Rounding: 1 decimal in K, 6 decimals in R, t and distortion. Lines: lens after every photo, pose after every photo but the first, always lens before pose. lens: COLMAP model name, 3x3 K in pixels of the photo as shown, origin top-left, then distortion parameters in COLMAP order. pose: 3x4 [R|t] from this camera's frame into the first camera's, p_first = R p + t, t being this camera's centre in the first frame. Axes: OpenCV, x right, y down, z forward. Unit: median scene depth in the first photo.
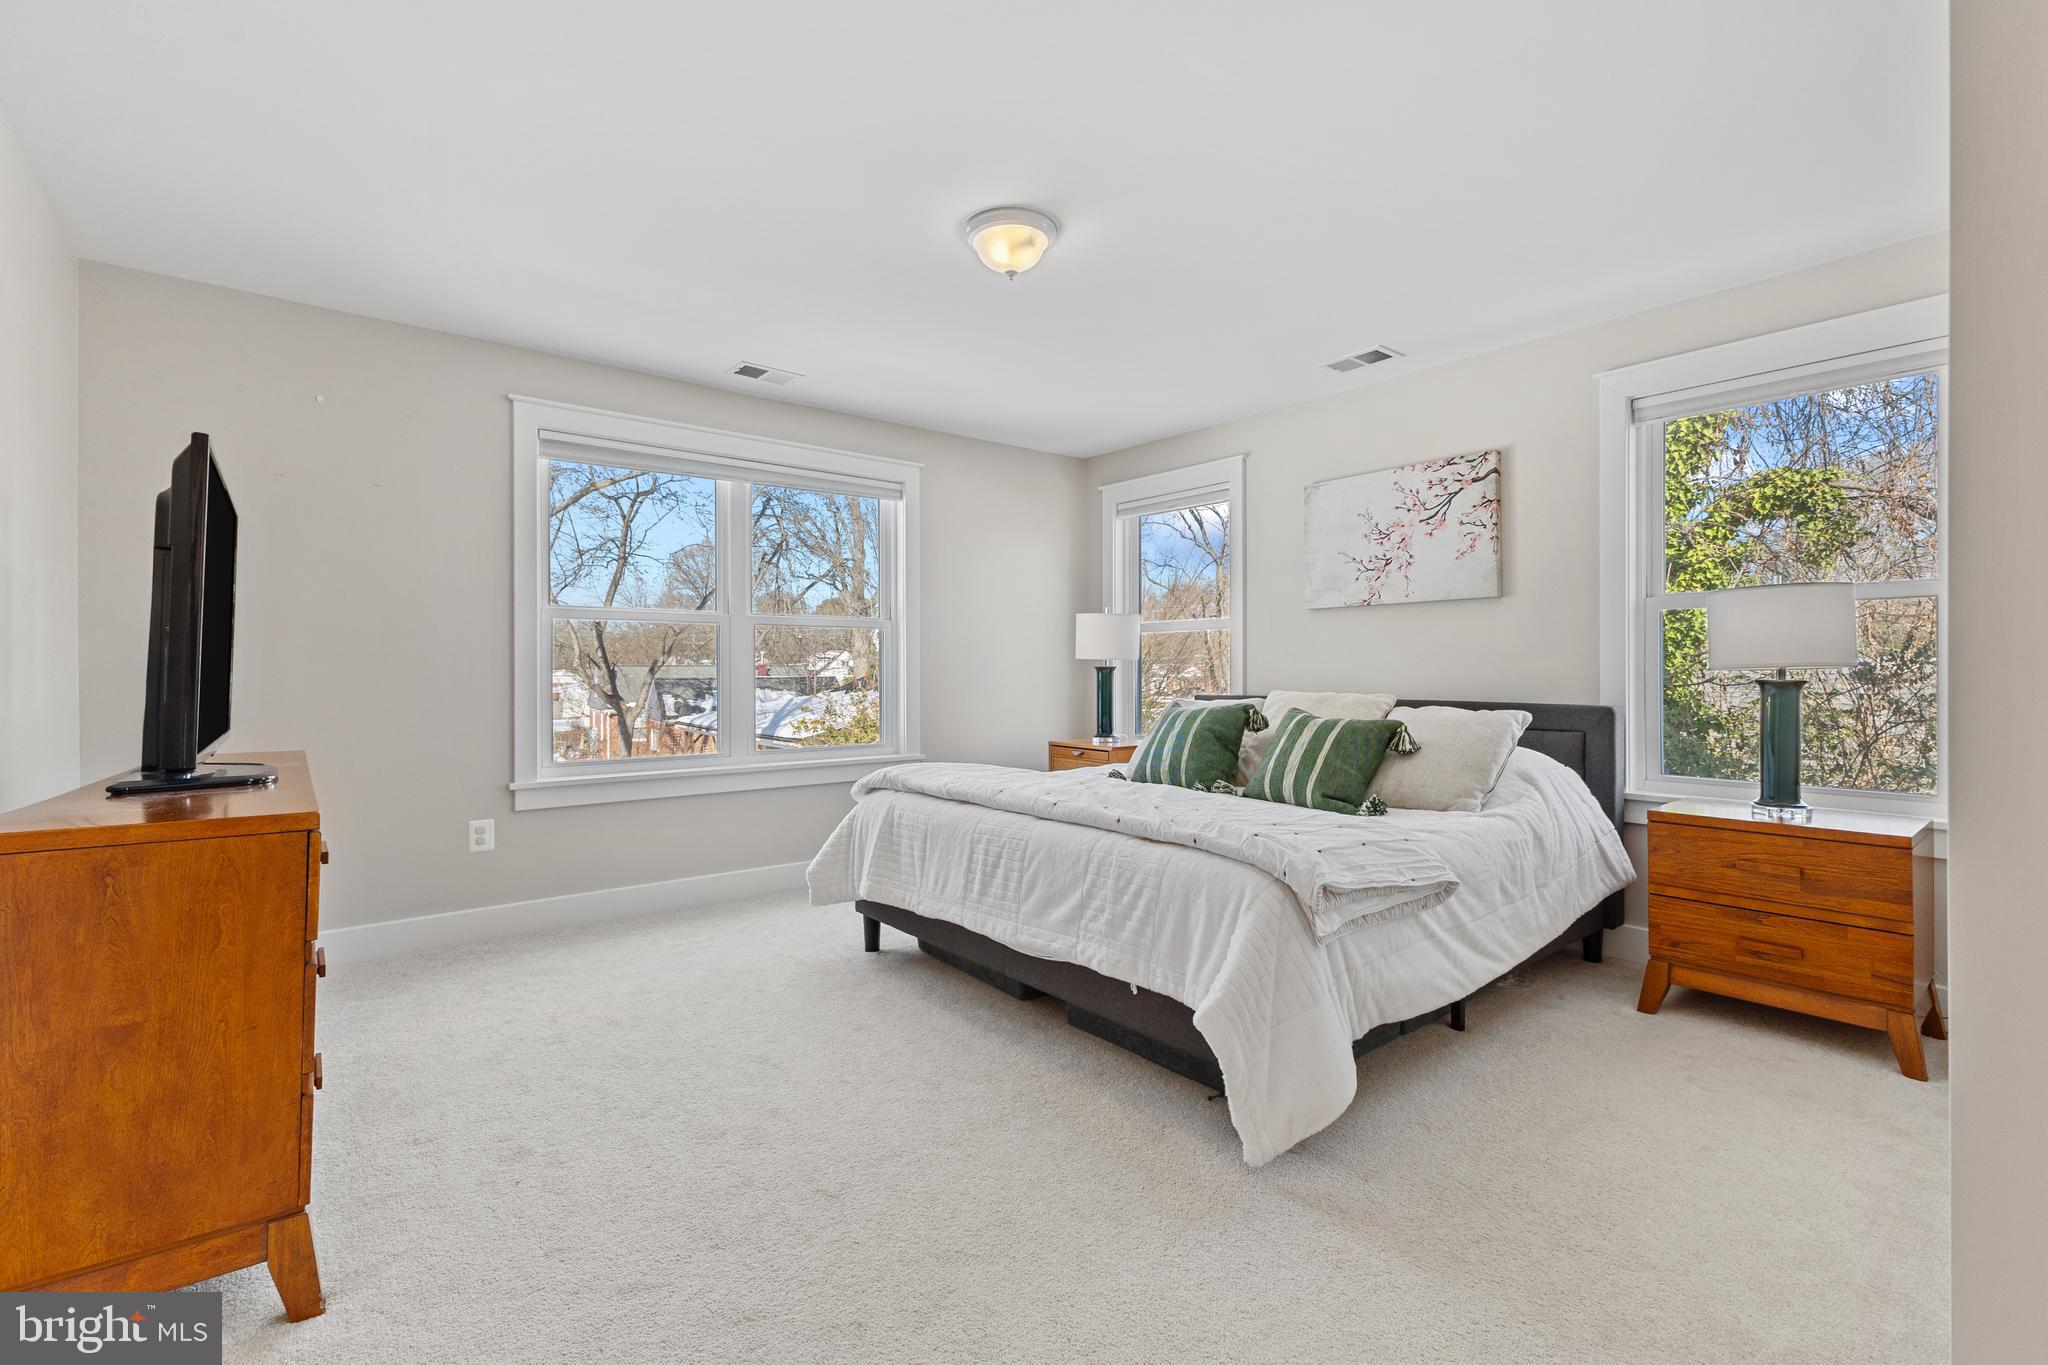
lens RADIAL K [[893.5, 0, 1026.7], [0, 893.5, 671.6], [0, 0, 1]] dist [0.003210, 0.000166]
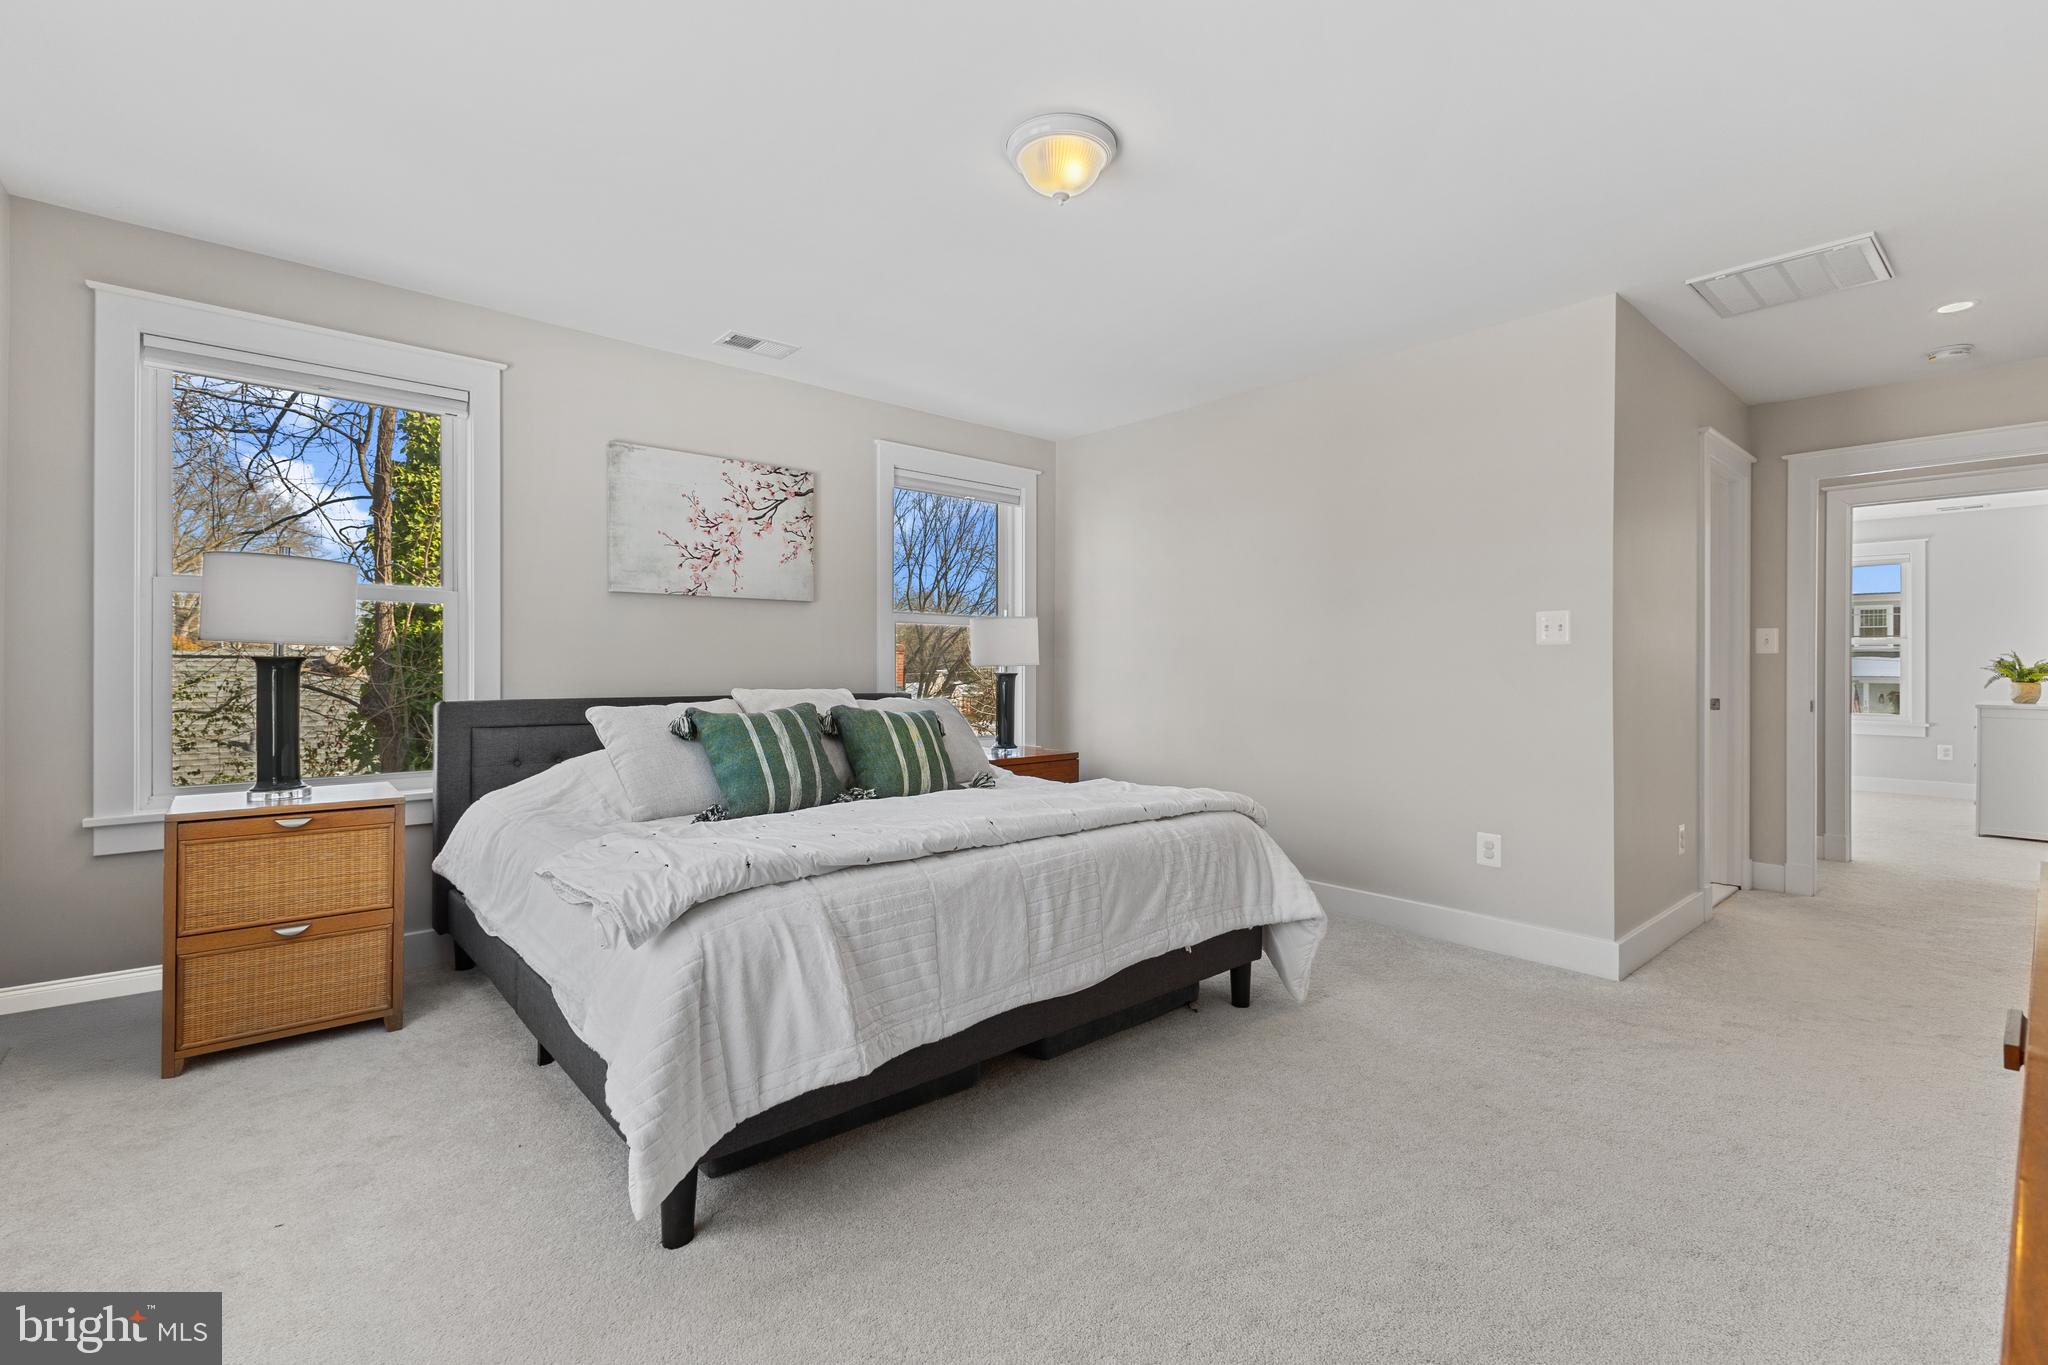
lens RADIAL K [[897.8, 0, 1026.7], [0, 897.8, 672.1], [0, 0, 1]] dist [0.014716, -0.000030]
pose [[-0.017859, -0.014553, 0.999735, -0.599999], [-0.012070, 0.999824, 0.014339, -0.012313], [-0.999768, -0.011811, -0.018031, 0.706471]]
